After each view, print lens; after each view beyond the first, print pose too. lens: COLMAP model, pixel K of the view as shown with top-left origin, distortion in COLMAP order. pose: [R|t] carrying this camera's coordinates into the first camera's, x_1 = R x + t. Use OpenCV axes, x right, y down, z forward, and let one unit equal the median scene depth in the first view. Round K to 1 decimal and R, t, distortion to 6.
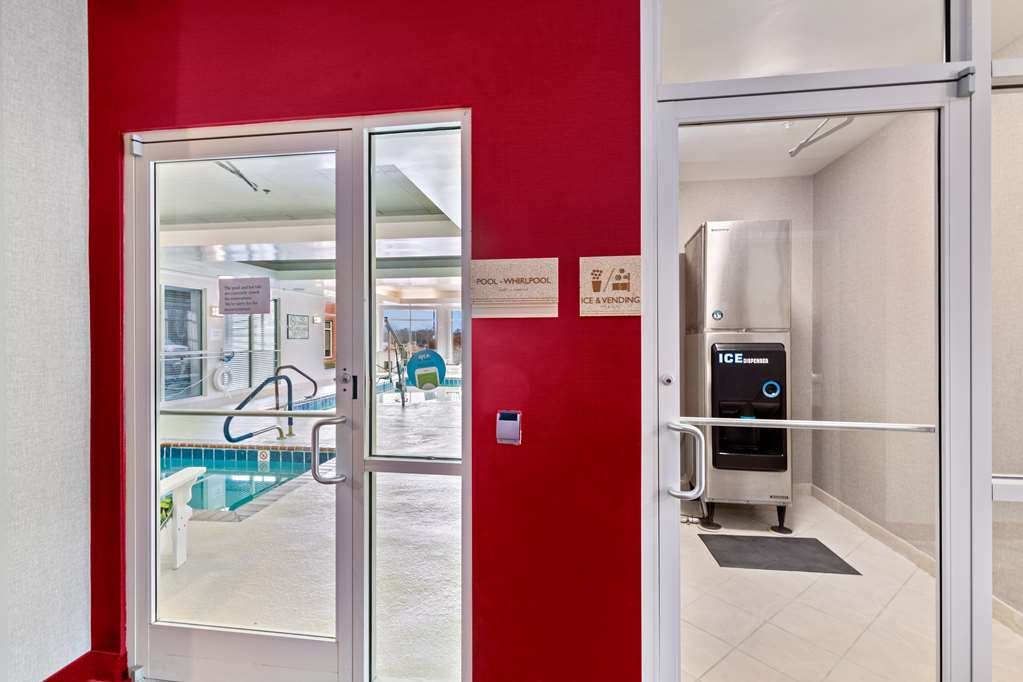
lens RADIAL K [[462.3, 0, 513.6], [0, 462.3, 337.8], [0, 0, 1]] dist [0.001008, -0.000339]
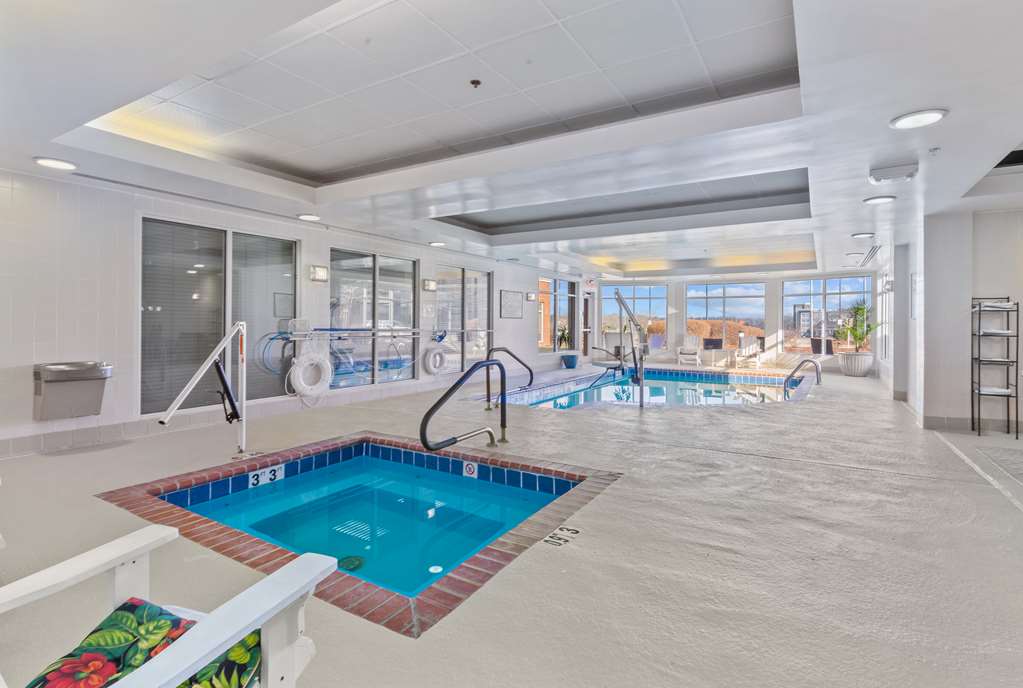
lens RADIAL K [[499.0, 0, 517.9], [0, 499.0, 326.1], [0, 0, 1]] dist [-0.014220, 0.000360]
pose [[0.913234, 0.011112, -0.407285, -0.112395], [-0.009216, 0.999936, 0.006616, 0.017397], [0.407332, -0.002288, 0.913277, 0.228418]]
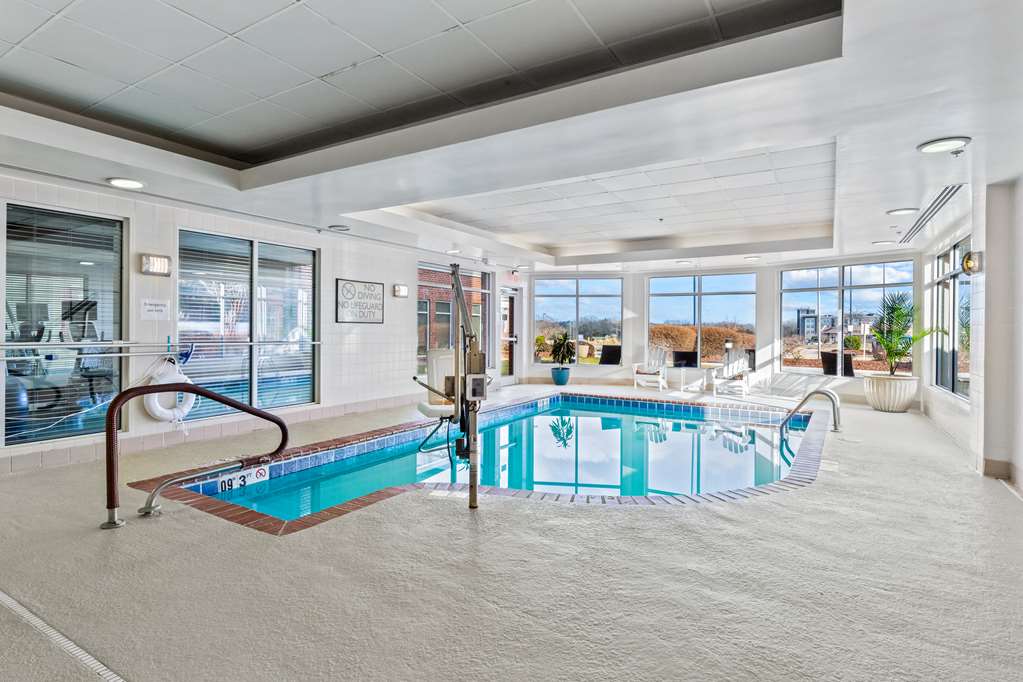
lens RADIAL K [[526.6, 0, 510.3], [0, 526.6, 339.7], [0, 0, 1]] dist [-0.006716, -0.002015]
pose [[0.916110, 0.016218, -0.400599, -0.064922], [-0.009016, 0.999762, 0.019857, 0.013410], [0.400826, -0.014579, 0.916038, 0.759851]]
